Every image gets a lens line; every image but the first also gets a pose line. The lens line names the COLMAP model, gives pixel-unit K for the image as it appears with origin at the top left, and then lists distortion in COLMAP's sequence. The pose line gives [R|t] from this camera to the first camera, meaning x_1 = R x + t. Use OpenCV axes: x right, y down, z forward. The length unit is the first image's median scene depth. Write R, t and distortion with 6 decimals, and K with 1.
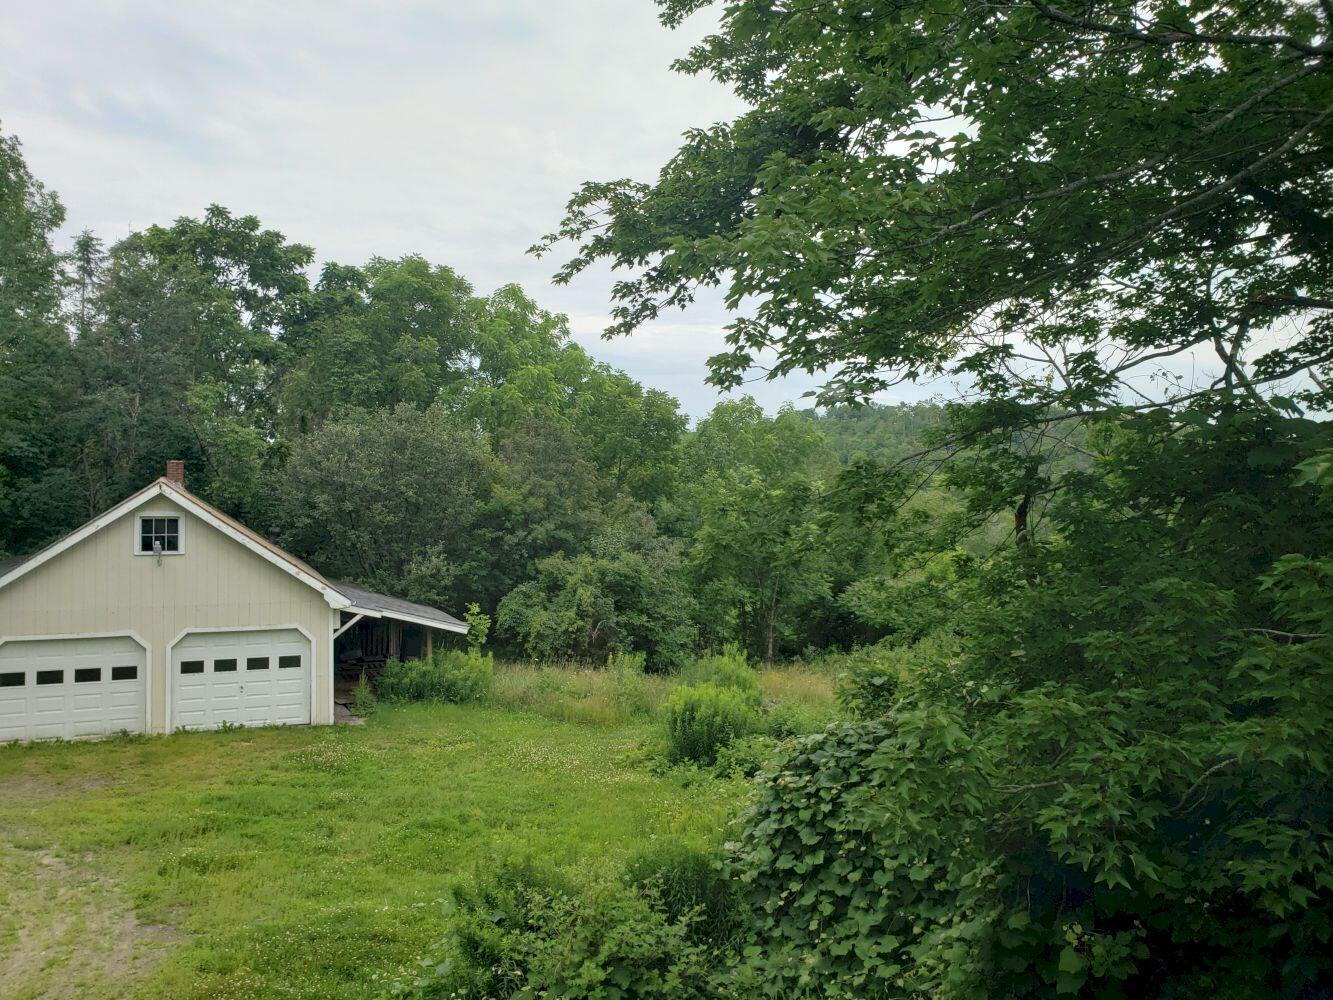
lens RADIAL K [[1031.2, 0, 627.4], [0, 1031.2, 486.7], [0, 0, 1]] dist [0.040796, -0.028529]
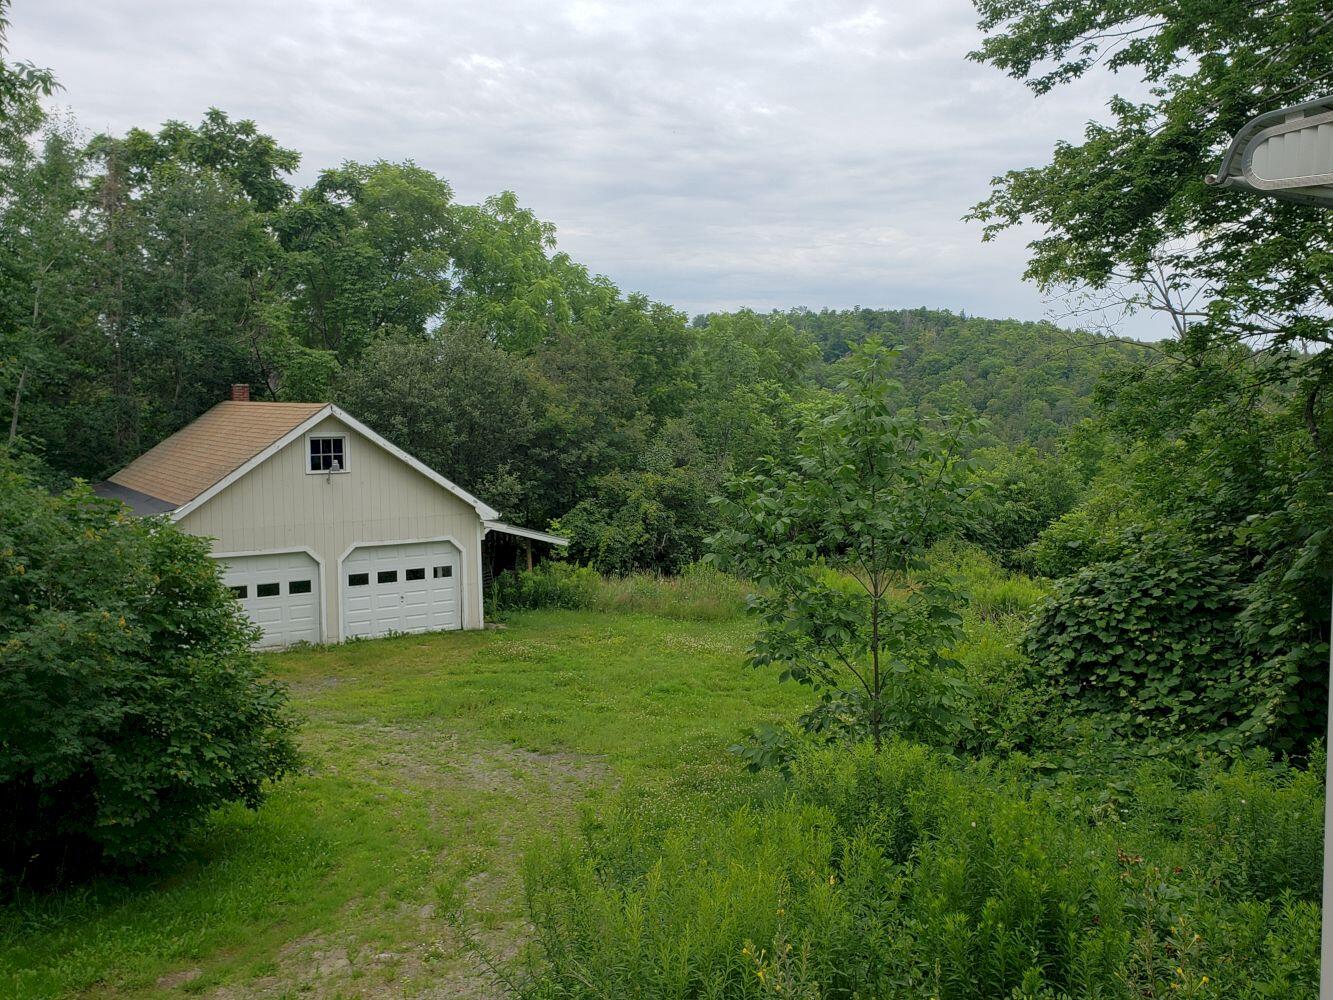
lens RADIAL K [[1185.3, 0, 636.2], [0, 1185.3, 491.7], [0, 0, 1]] dist [0.041494, -0.063389]
pose [[0.988787, -0.032986, 0.145645, -0.291662], [0.022894, 0.997254, 0.070432, 0.006285], [-0.147568, -0.066308, 0.986827, -0.204258]]
